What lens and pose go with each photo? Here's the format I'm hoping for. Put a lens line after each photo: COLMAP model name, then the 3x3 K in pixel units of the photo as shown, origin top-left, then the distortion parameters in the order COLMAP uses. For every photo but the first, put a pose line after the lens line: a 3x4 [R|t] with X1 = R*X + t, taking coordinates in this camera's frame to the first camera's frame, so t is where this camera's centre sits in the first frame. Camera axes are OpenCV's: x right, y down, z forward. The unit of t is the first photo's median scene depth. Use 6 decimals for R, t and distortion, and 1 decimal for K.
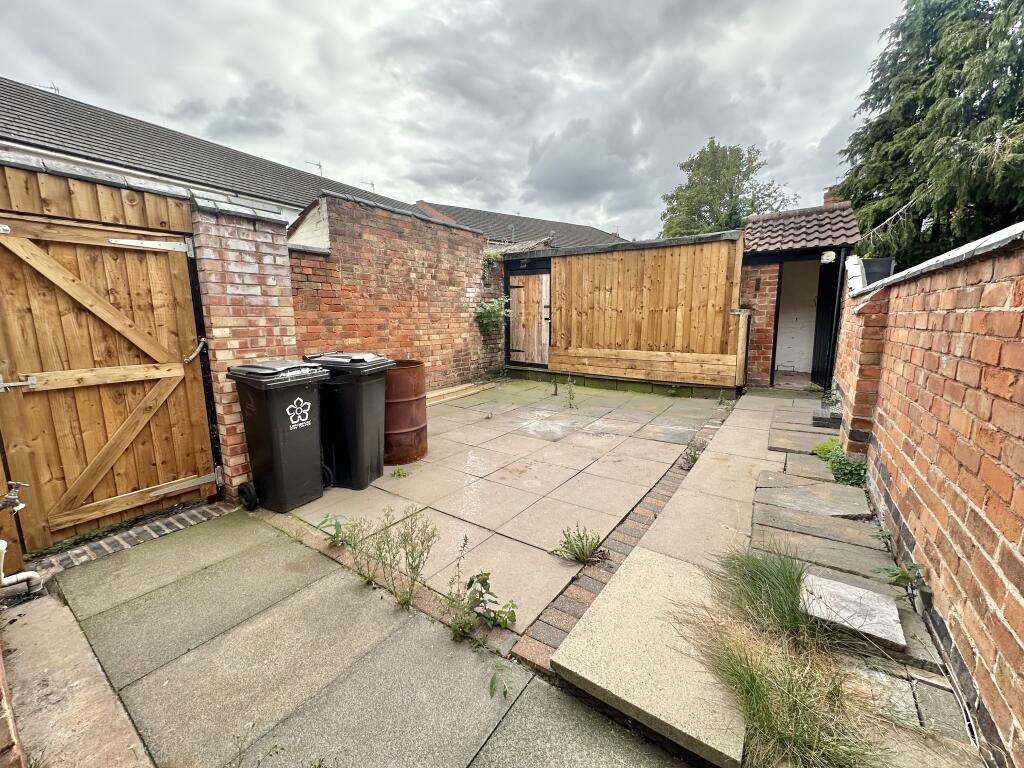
lens RADIAL K [[412.5, 0, 512.1], [0, 412.5, 382.8], [0, 0, 1]] dist [-0.000113, -0.000123]
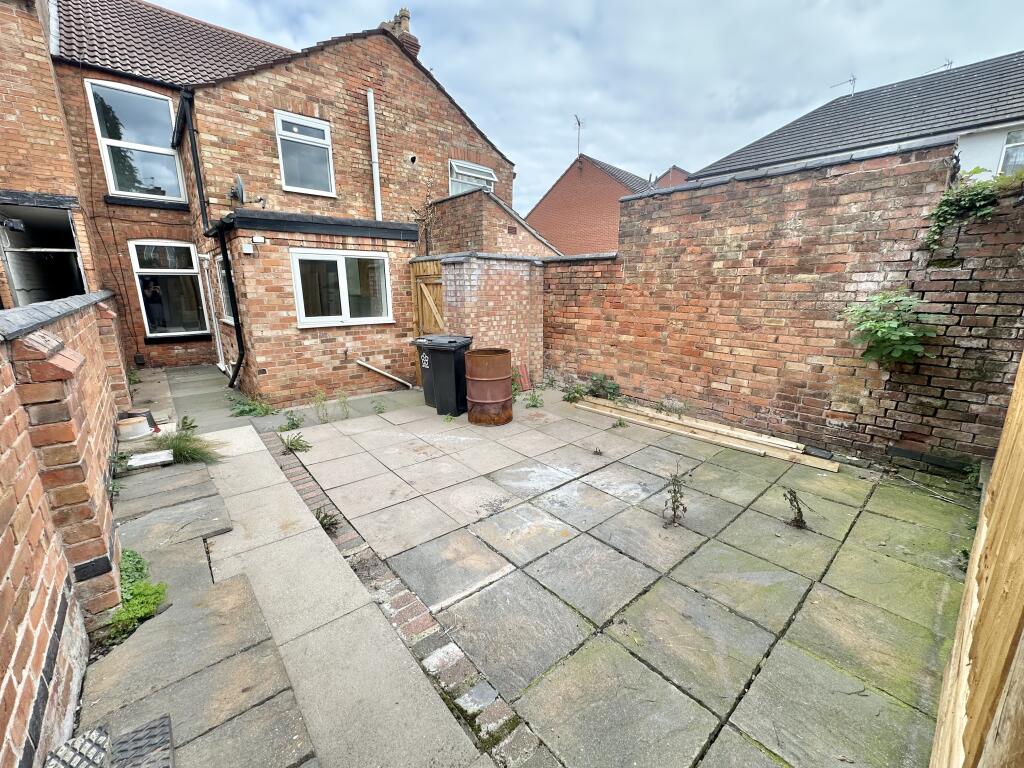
lens RADIAL K [[412.5, 0, 514.6], [0, 412.5, 383.9], [0, 0, 1]] dist [-0.000113, -0.000123]
pose [[-0.250263, 0.226694, -0.941264, 0.596077], [-0.156545, 0.949934, 0.270404, -0.196970], [0.955438, 0.215022, -0.202245, 0.834039]]
